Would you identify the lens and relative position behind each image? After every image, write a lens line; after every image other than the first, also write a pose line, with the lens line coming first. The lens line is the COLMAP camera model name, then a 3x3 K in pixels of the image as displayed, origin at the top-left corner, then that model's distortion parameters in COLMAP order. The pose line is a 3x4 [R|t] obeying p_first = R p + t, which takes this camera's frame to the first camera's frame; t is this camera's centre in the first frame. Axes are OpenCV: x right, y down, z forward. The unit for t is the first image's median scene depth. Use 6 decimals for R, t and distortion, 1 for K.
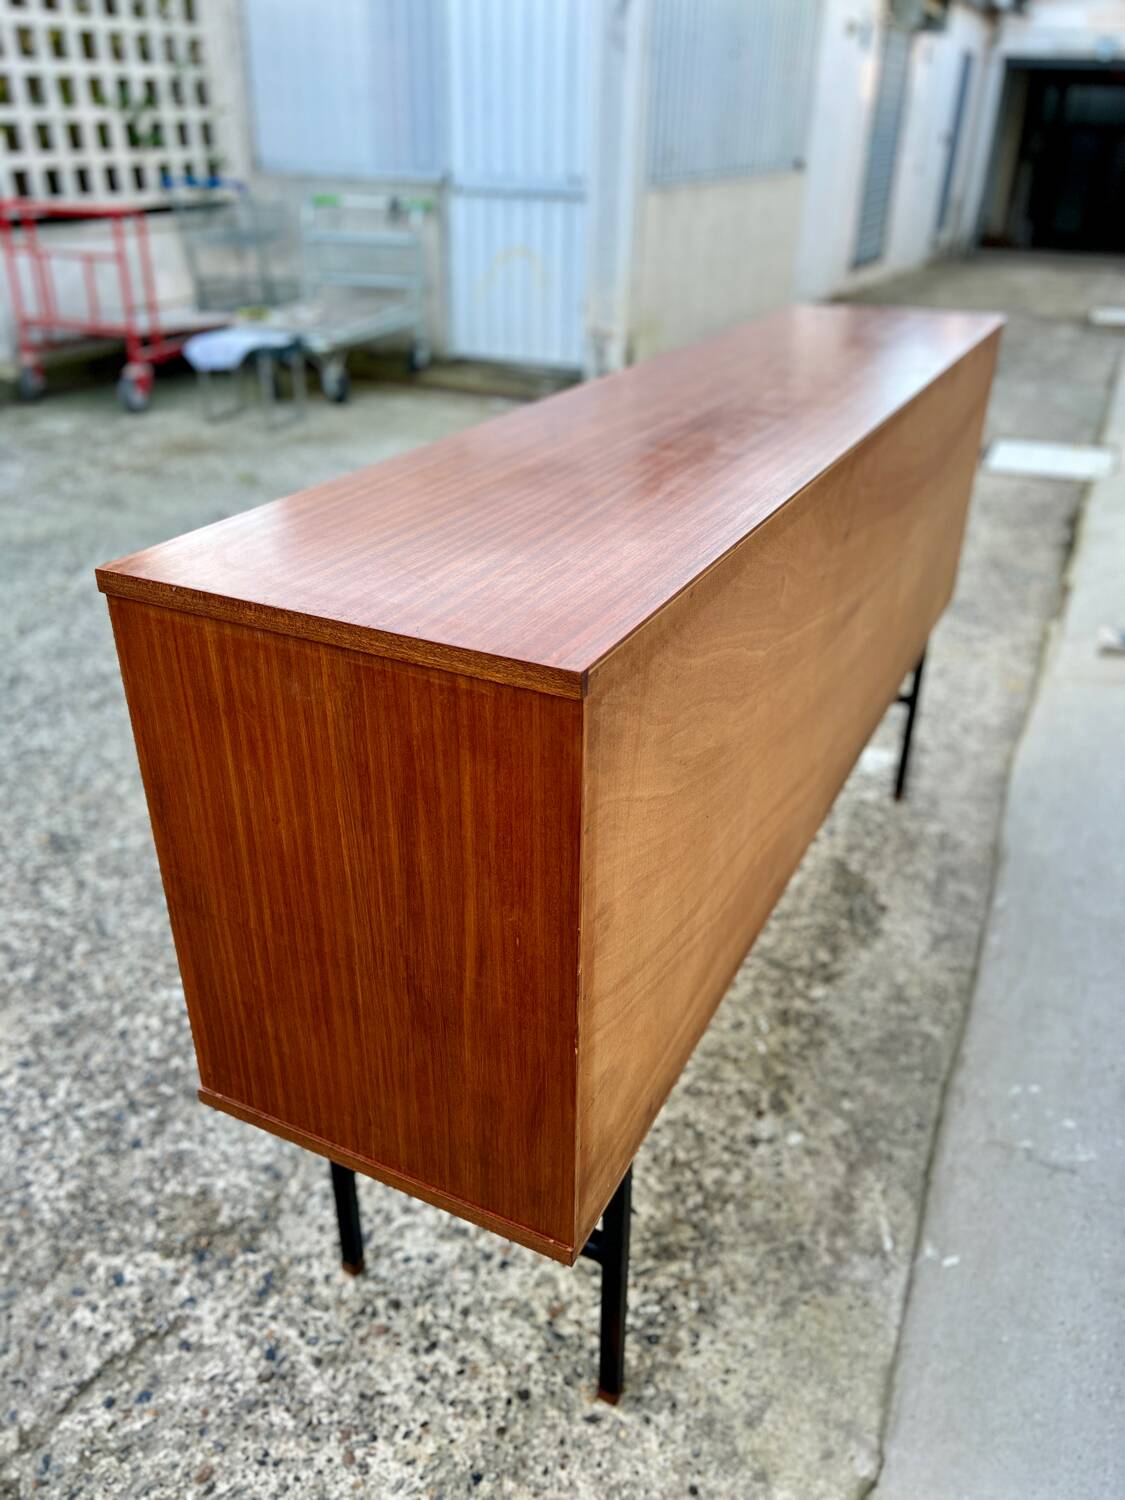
lens RADIAL K [[1131.1, 0, 562.5], [0, 1131.1, 750.0], [0, 0, 1]] dist [0.046591, -0.057100]
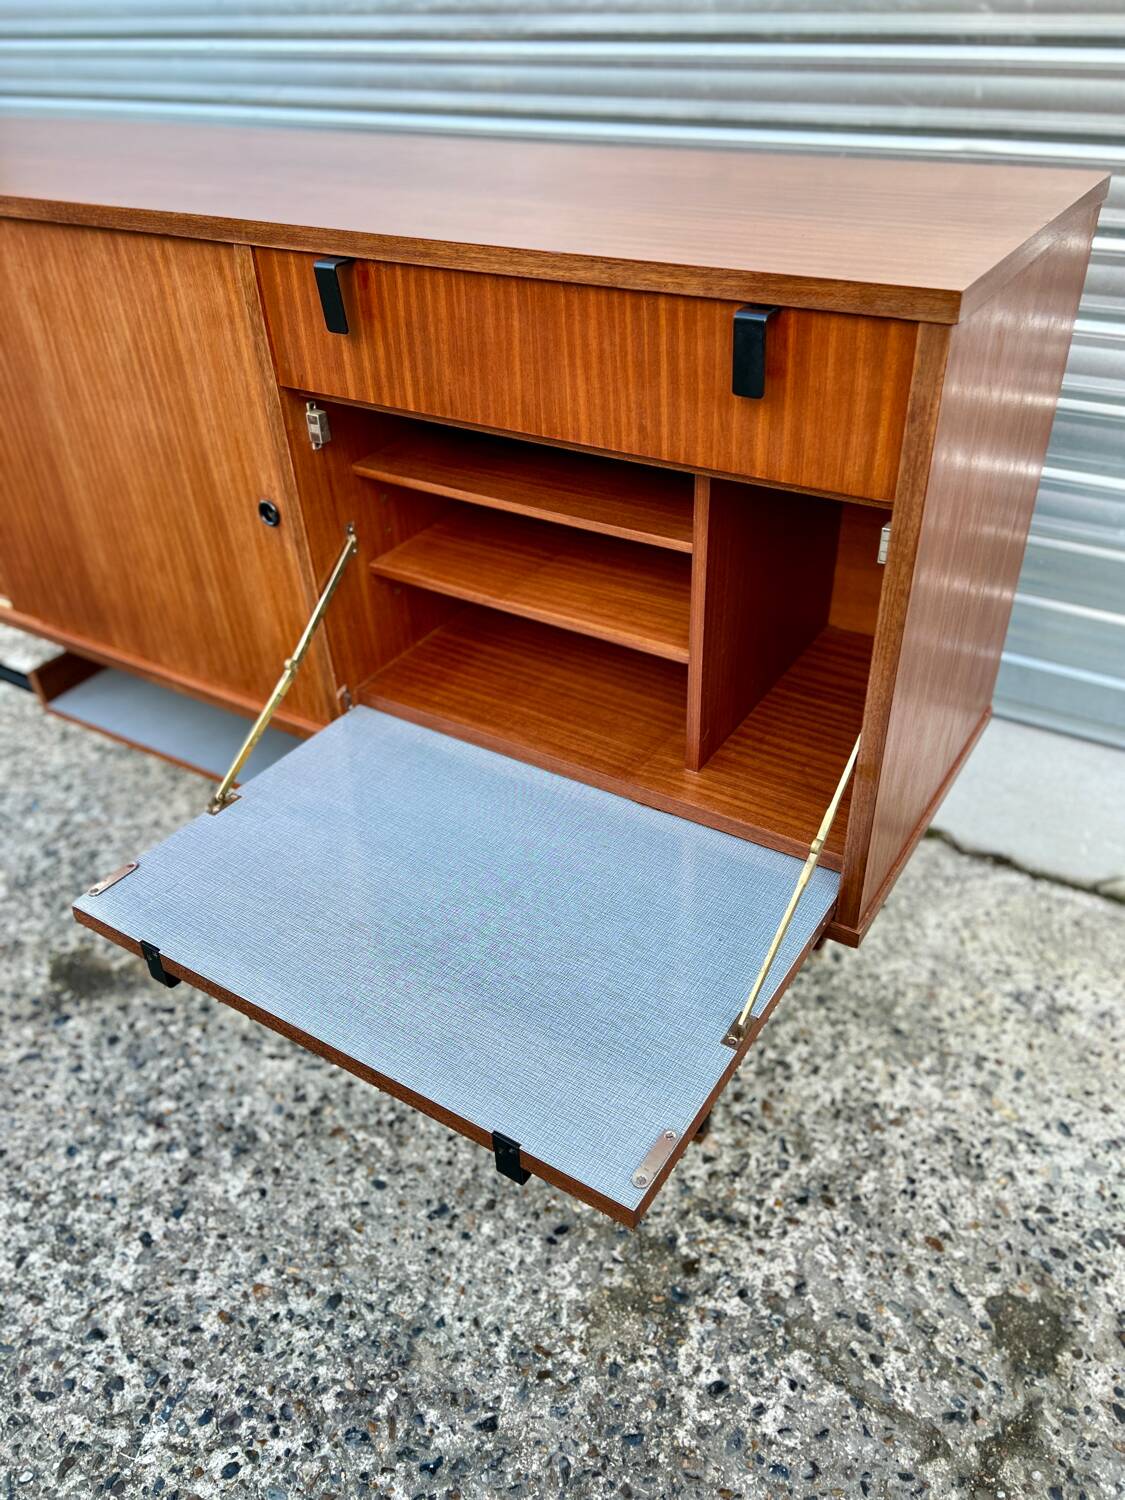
lens RADIAL K [[1123.2, 0, 562.5], [0, 1123.2, 750.0], [0, 0, 1]] dist [0.015848, -0.000895]
pose [[0.100761, -0.591299, 0.800133, -0.817143], [0.508185, 0.721988, 0.469554, -0.290122], [-0.855333, 0.359303, 0.373238, 0.693808]]
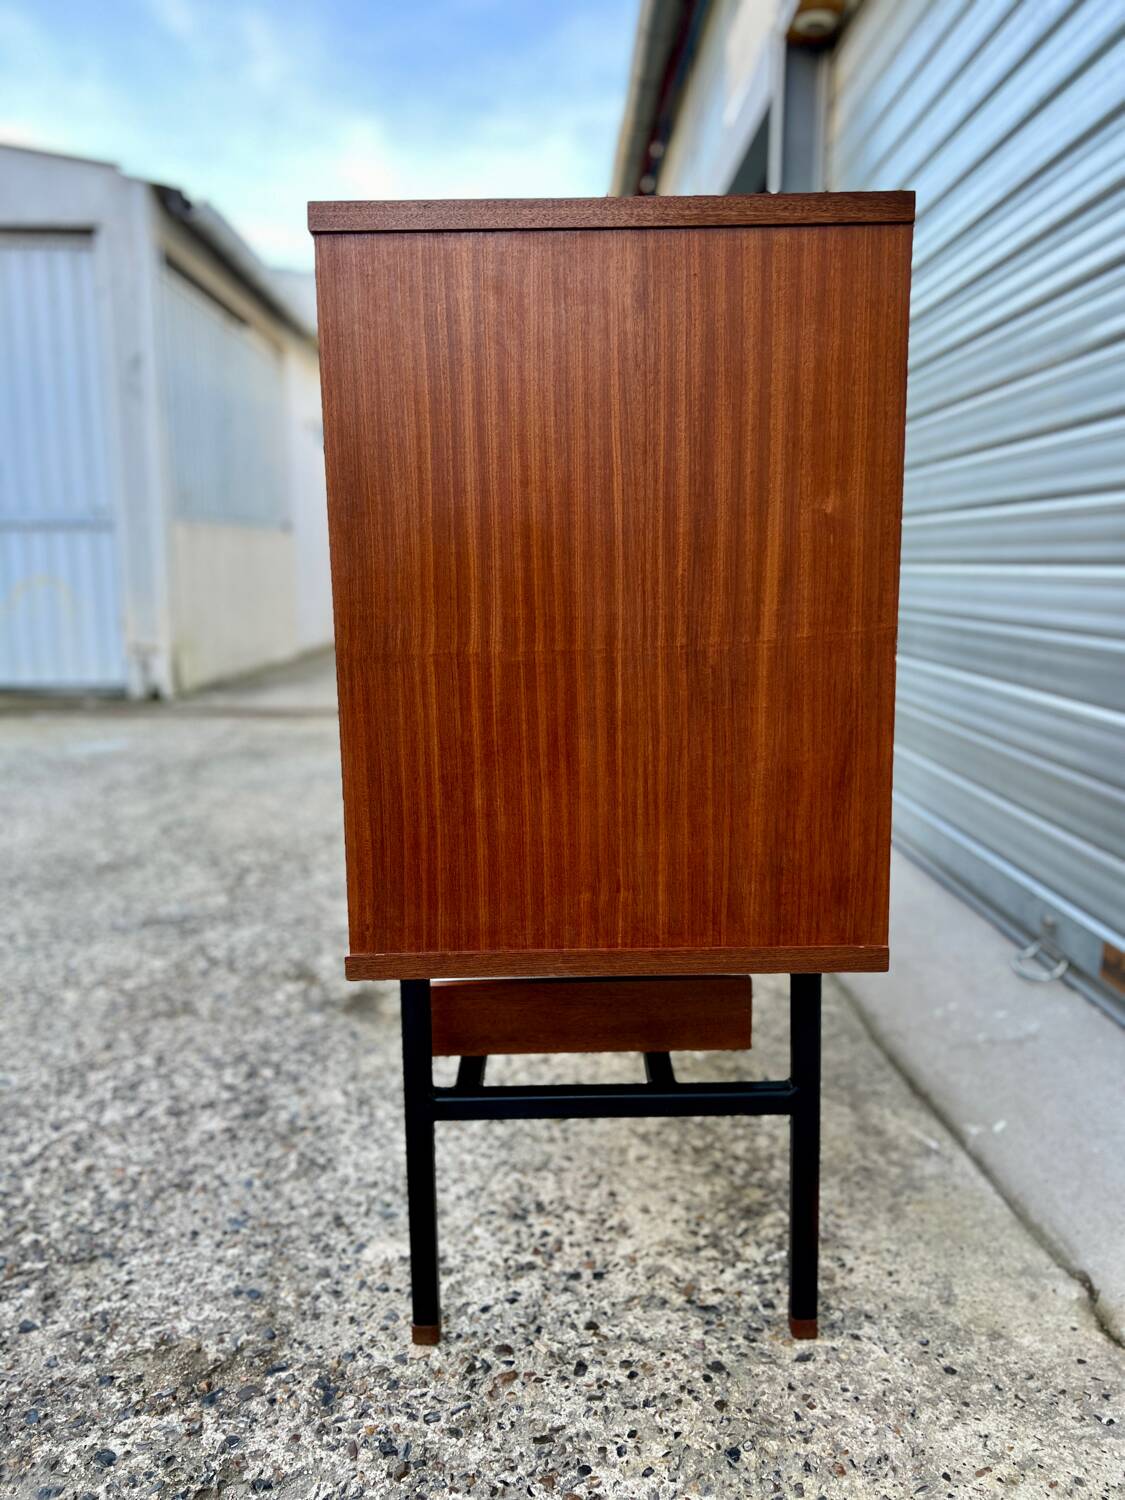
lens RADIAL K [[1131.1, 0, 562.5], [0, 1131.1, 750.0], [0, 0, 1]] dist [0.046591, -0.057100]
pose [[0.890128, -0.094367, 0.445833, -0.440095], [0.235259, 0.933034, -0.272216, 0.347324], [-0.390289, 0.347193, 0.852720, 0.203727]]
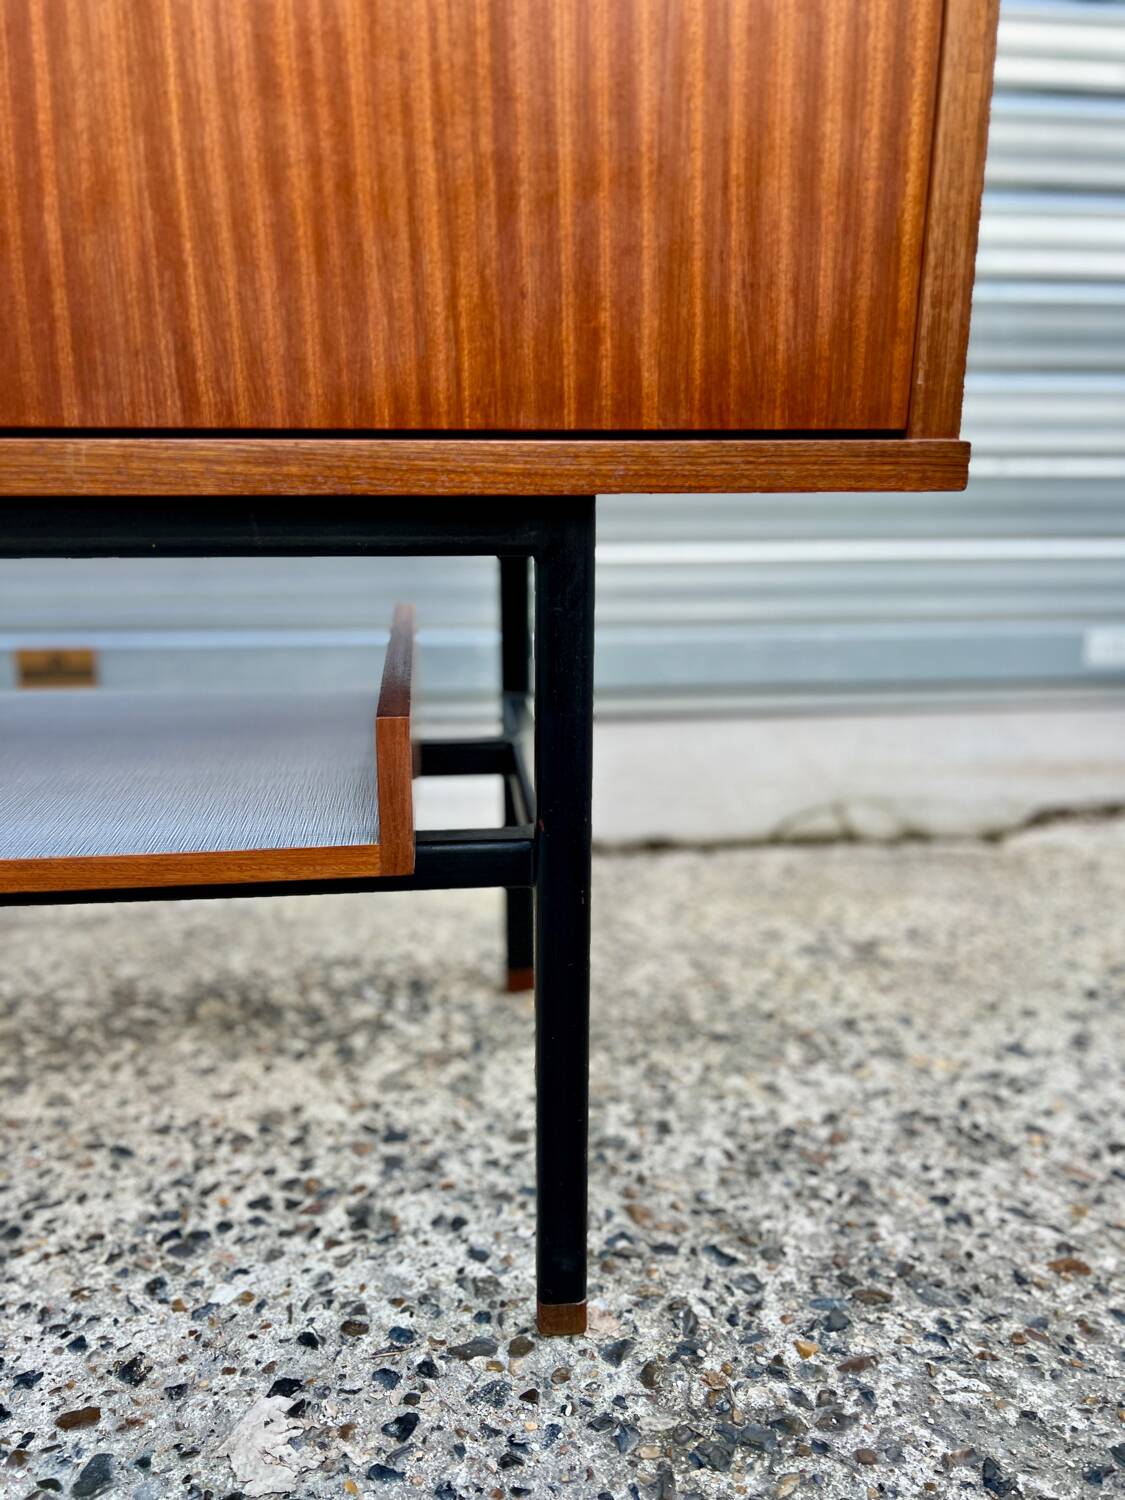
lens RADIAL K [[1131.1, 0, 562.5], [0, 1131.1, 750.0], [0, 0, 1]] dist [0.046591, -0.057100]
pose [[-0.543634, -0.235228, 0.805686, -0.505575], [0.389089, 0.779919, 0.490241, 0.105576], [-0.743688, 0.579995, -0.332466, 1.110627]]
